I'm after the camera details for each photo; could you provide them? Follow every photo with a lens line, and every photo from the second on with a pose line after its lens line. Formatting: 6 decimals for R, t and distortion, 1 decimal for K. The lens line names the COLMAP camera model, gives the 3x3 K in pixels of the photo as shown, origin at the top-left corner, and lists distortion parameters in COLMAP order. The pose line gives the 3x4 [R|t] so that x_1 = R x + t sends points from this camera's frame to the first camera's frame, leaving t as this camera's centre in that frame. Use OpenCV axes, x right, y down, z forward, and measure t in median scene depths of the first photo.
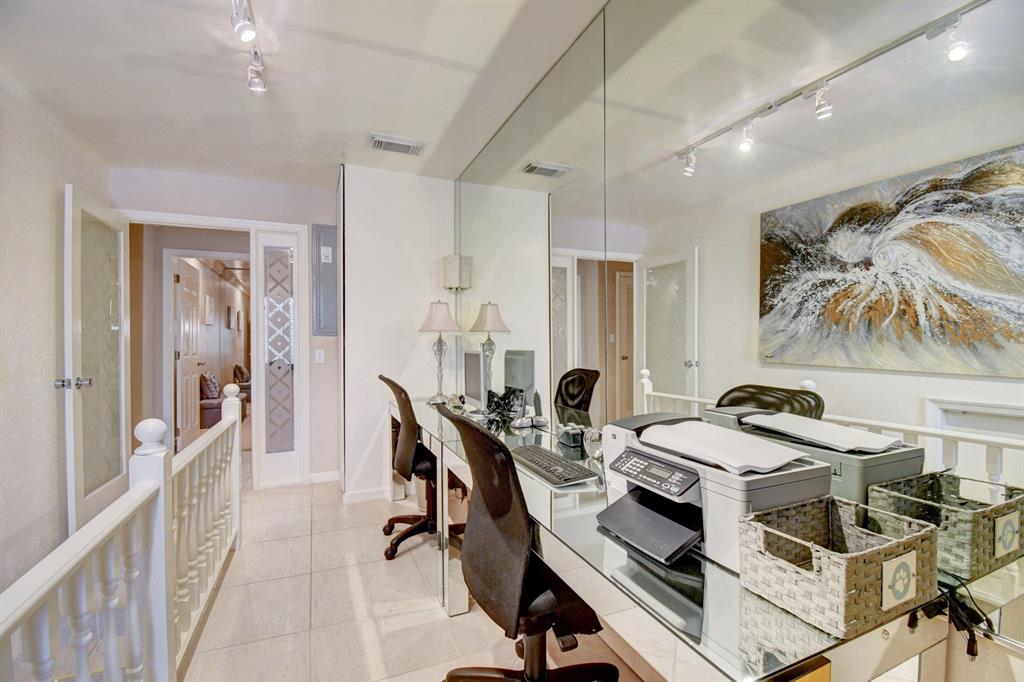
lens RADIAL K [[458.0, 0, 512.3], [0, 458.0, 341.2], [0, 0, 1]] dist [0.003345, -0.016881]
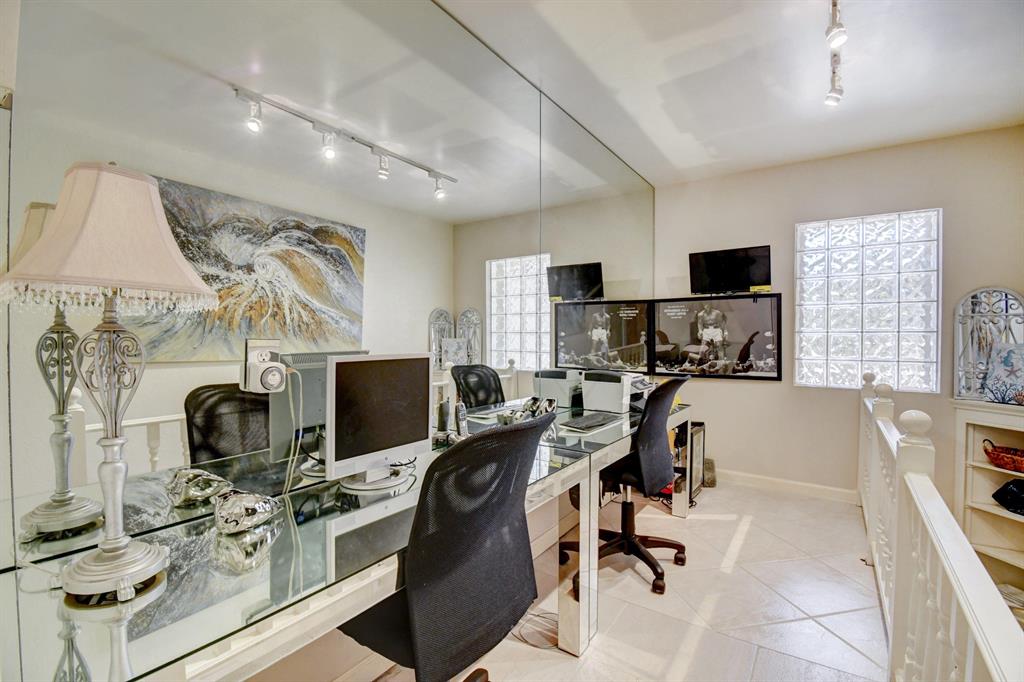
lens RADIAL K [[458.0, 0, 510.0], [0, 458.0, 343.7], [0, 0, 1]] dist [0.003345, -0.016881]
pose [[-0.523384, 0.000611, 0.852097, -0.550999], [0.006554, 0.999973, 0.003309, 0.019385], [-0.852072, 0.007316, -0.523374, 1.047478]]
